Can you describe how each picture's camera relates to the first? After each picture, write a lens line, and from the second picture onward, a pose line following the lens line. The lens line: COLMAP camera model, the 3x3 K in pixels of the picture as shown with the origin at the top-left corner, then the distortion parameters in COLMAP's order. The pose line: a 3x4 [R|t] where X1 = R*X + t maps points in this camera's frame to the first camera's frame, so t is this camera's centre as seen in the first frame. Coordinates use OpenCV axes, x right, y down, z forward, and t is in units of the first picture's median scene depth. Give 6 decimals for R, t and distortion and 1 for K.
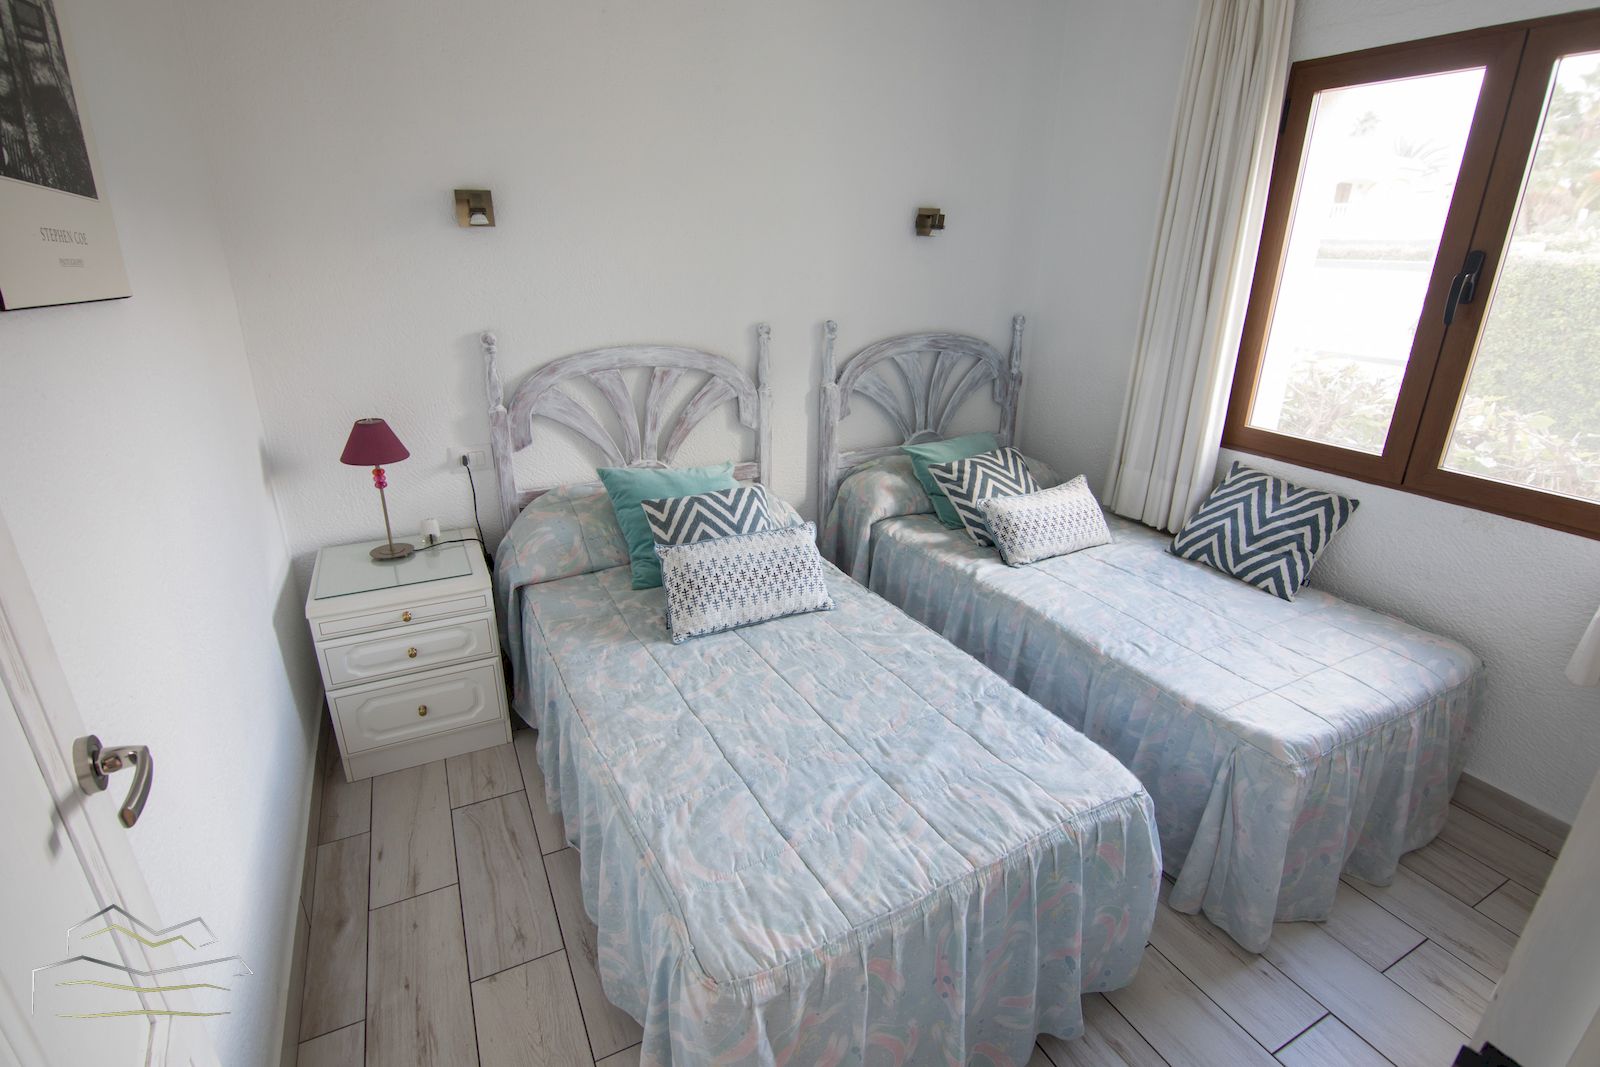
lens RADIAL K [[716.4, 0, 792.9], [0, 716.4, 526.6], [0, 0, 1]] dist [-0.003907, -0.009247]
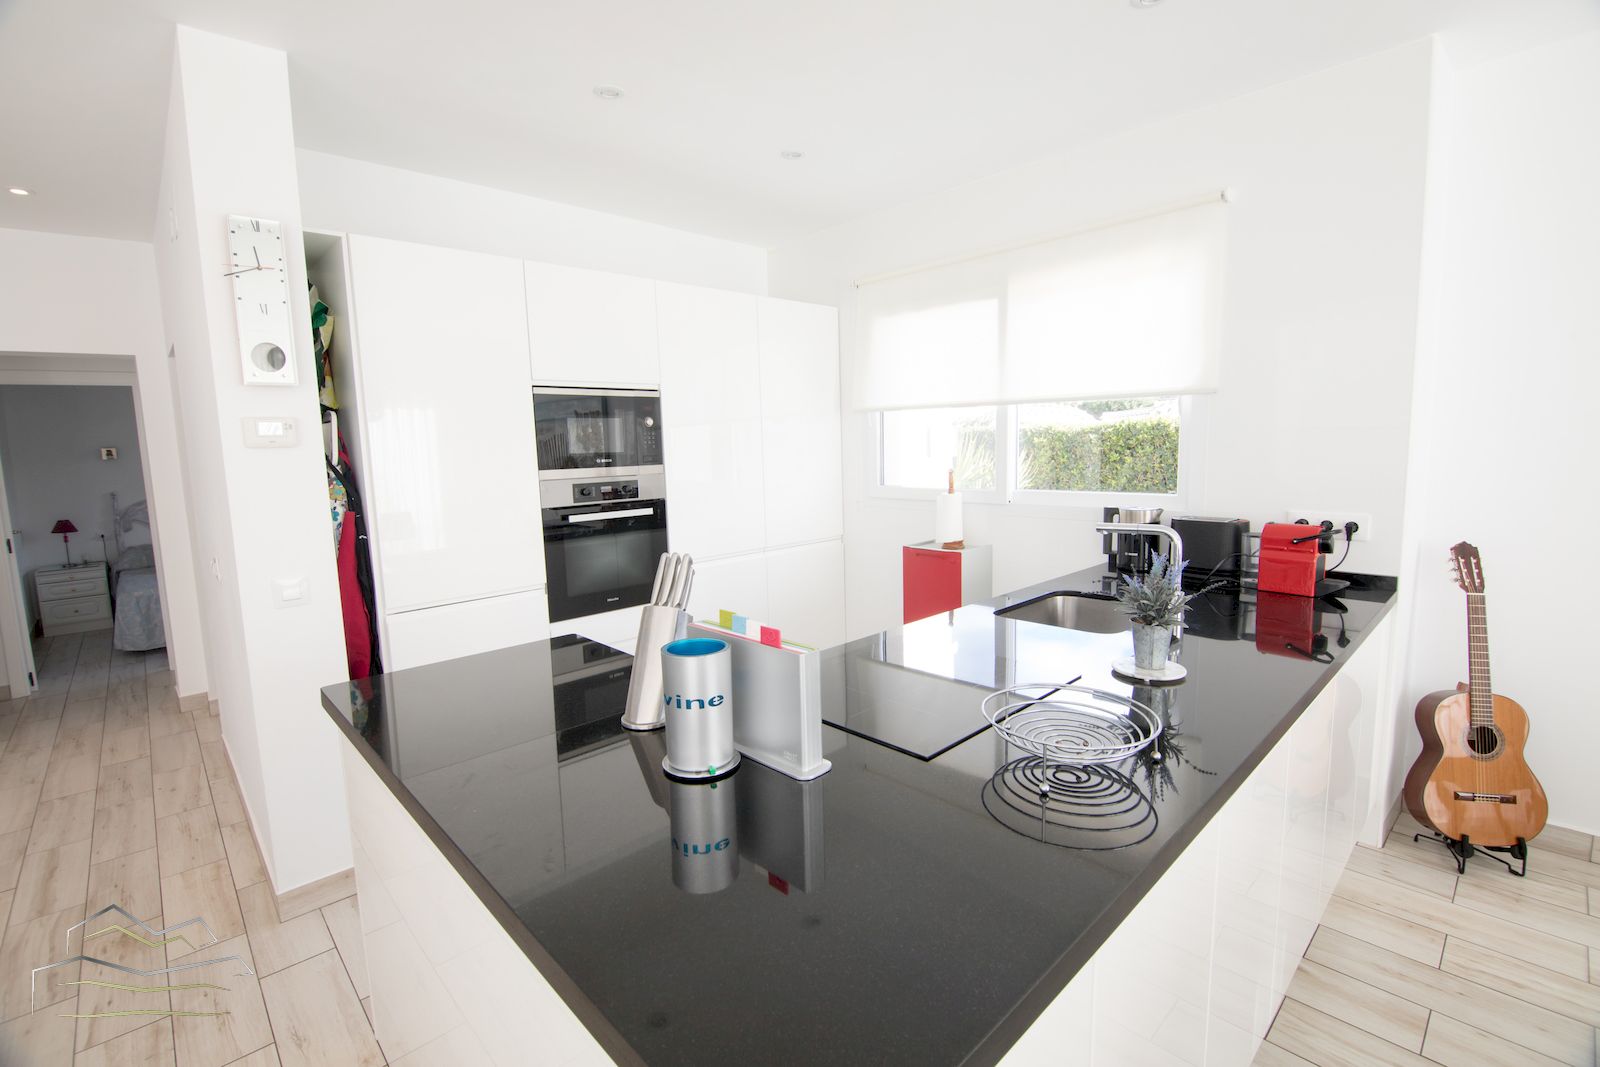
lens RADIAL K [[716.4, 0, 792.9], [0, 716.4, 526.6], [0, 0, 1]] dist [-0.003907, -0.009247]
pose [[0.964454, -0.072874, 0.254005, 1.561822], [0.126662, 0.971093, -0.202325, 0.832933], [-0.231919, 0.227306, 0.945804, -2.441086]]
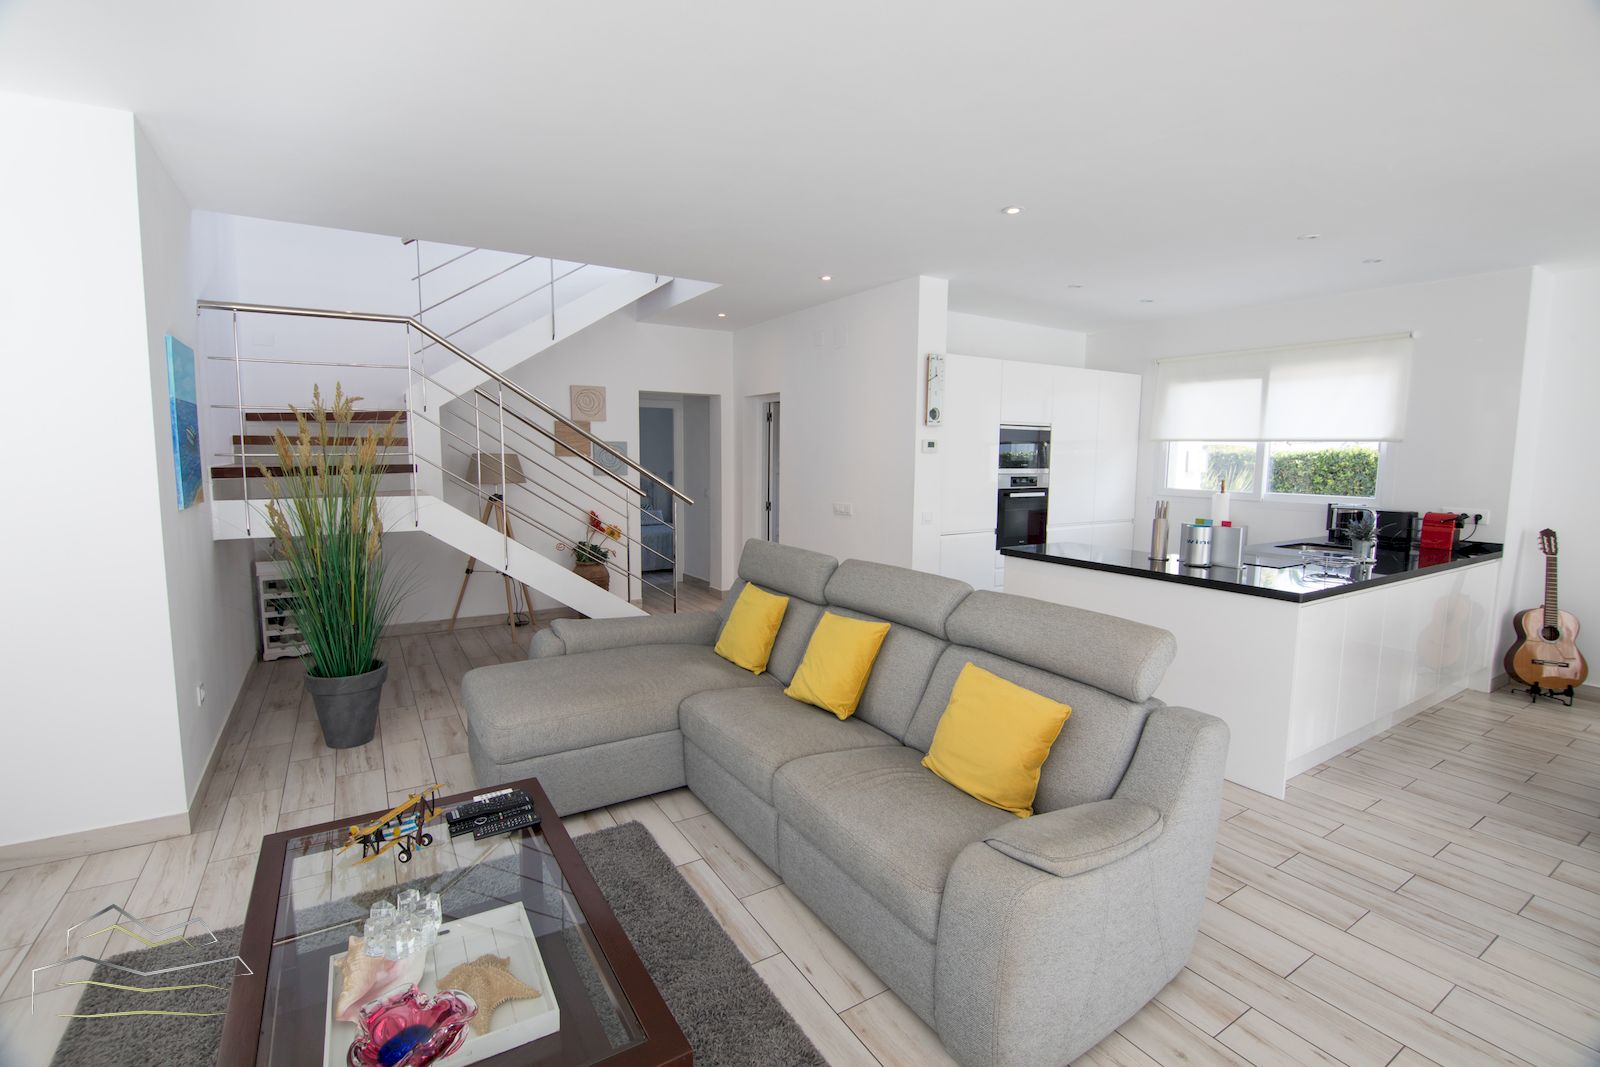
lens RADIAL K [[716.4, 0, 792.9], [0, 716.4, 526.6], [0, 0, 1]] dist [-0.003907, -0.009247]
pose [[0.997570, -0.012951, 0.068455, 0.542675], [0.028434, 0.972695, -0.230338, 1.167494], [-0.063603, 0.231725, 0.970700, -3.468780]]
